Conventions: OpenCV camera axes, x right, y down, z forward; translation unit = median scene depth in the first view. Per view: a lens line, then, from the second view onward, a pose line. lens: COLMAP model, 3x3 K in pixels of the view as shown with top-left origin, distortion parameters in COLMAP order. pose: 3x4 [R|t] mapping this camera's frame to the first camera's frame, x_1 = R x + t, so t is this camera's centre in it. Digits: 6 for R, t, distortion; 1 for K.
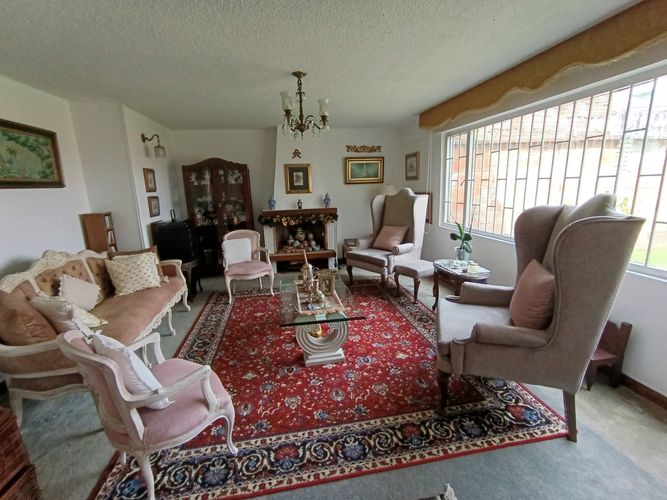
lens RADIAL K [[301.4, 0, 329.2], [0, 301.4, 247.6], [0, 0, 1]] dist [-0.002049, 0.001313]
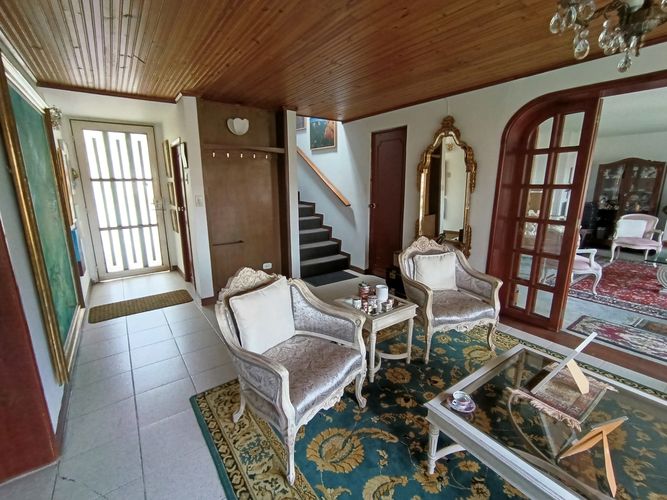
lens RADIAL K [[301.4, 0, 328.8], [0, 301.4, 246.4], [0, 0, 1]] dist [-0.002049, 0.001313]
pose [[0.429211, 0.218211, -0.876448, 0.308819], [-0.196798, 0.969656, 0.145042, 0.155947], [0.881503, 0.110230, 0.459131, -0.781453]]
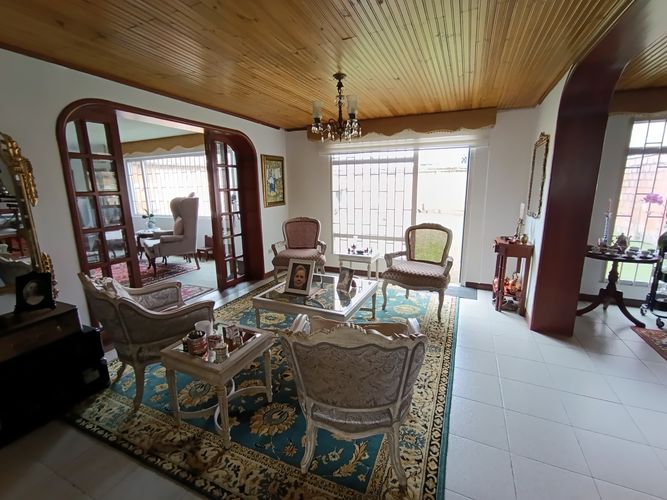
lens RADIAL K [[301.4, 0, 335.8], [0, 301.4, 246.4], [0, 0, 1]] dist [-0.002049, 0.001313]
pose [[0.552649, -0.145781, 0.820565, -0.405078], [0.172004, 0.983337, 0.058855, 0.193482], [-0.815471, 0.108614, 0.568515, -0.838049]]
